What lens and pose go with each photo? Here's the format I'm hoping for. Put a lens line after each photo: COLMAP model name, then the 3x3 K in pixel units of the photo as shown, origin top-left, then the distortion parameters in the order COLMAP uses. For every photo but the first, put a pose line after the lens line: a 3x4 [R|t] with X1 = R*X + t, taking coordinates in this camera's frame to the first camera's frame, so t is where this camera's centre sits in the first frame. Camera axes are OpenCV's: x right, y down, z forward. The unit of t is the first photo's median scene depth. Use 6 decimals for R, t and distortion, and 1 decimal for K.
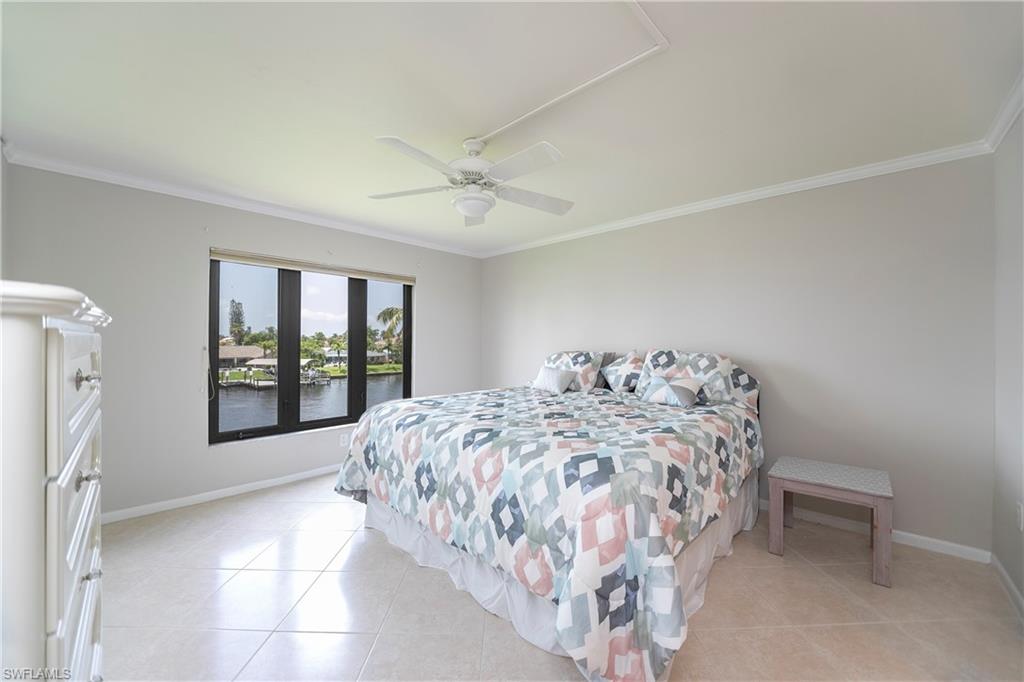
lens RADIAL K [[396.1, 0, 512.0], [0, 396.1, 341.0], [0, 0, 1]] dist [0.000529, -0.017433]
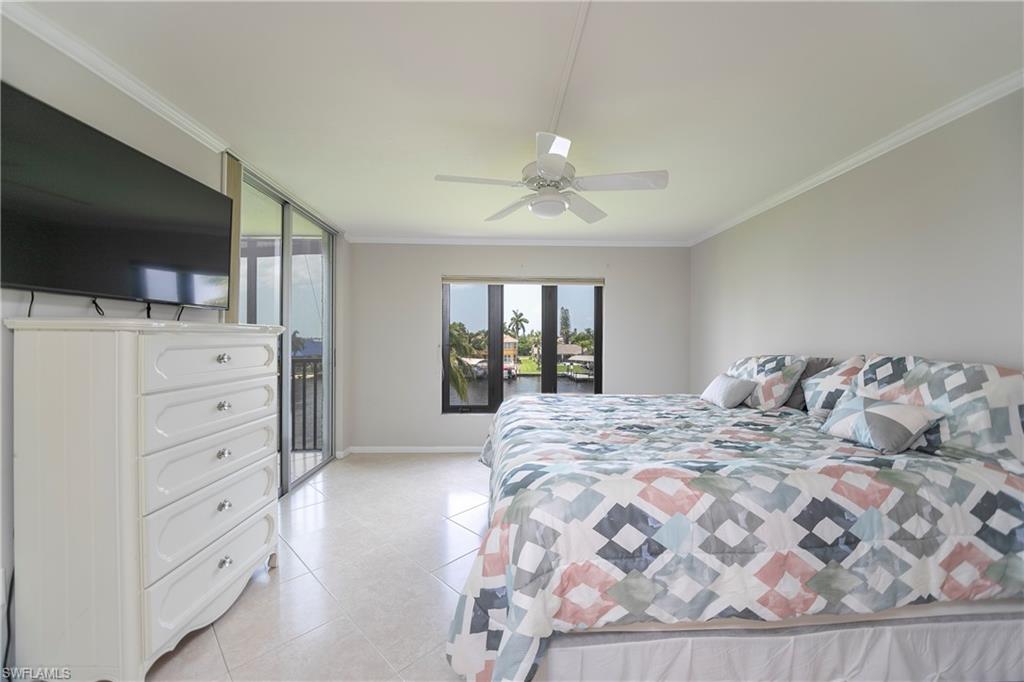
lens RADIAL K [[396.1, 0, 512.0], [0, 396.1, 341.0], [0, 0, 1]] dist [0.000529, -0.017433]
pose [[0.696814, 0.000341, -0.717252, 0.380235], [0.000369, 1.000000, 0.000834, -0.000868], [0.717252, -0.000846, 0.696813, 0.149589]]
